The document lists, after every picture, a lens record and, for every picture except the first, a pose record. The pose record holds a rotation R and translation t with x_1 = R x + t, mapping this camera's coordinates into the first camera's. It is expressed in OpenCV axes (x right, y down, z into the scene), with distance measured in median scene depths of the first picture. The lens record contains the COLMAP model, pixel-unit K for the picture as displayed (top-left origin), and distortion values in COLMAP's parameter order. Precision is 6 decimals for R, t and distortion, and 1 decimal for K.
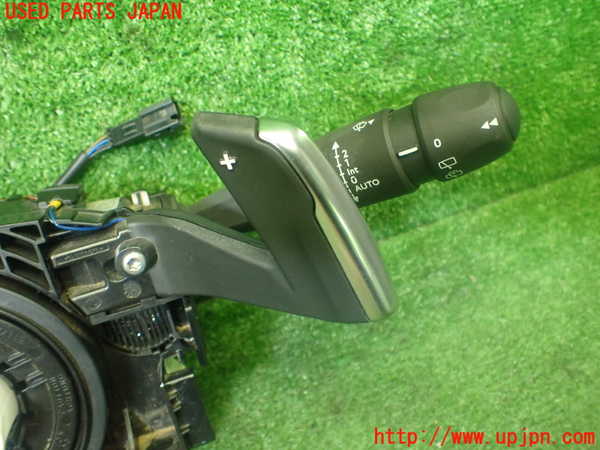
lens RADIAL K [[527.8, 0, 299.6], [0, 527.8, 224.1], [0, 0, 1]] dist [-0.033460, -0.023826]
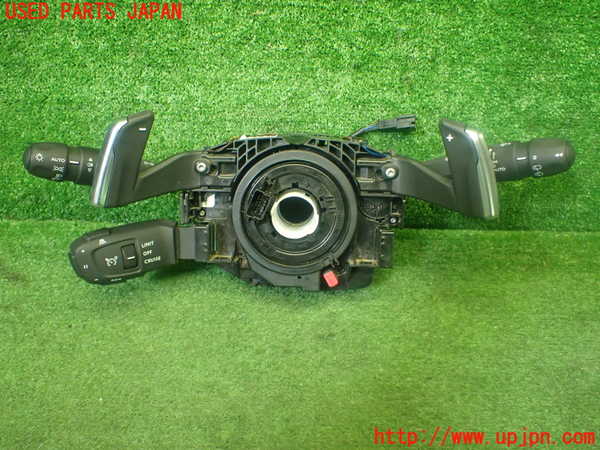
lens RADIAL K [[527.8, 0, 299.3], [0, 527.8, 224.0], [0, 0, 1]] dist [-0.033460, -0.023826]
pose [[0.926974, 0.297303, -0.228758, -0.061717], [-0.315707, 0.947657, -0.047699, 0.389181], [0.202603, 0.116437, 0.972314, -0.991159]]
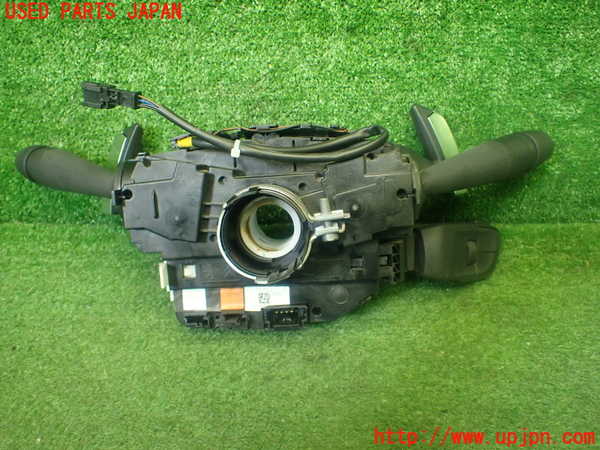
lens RADIAL K [[527.8, 0, 301.8], [0, 527.8, 223.0], [0, 0, 1]] dist [-0.033460, -0.023826]
pose [[0.920340, 0.277153, -0.275971, -0.011946], [-0.296350, 0.954621, -0.029591, 0.333939], [0.255246, 0.109018, 0.960710, -0.636697]]
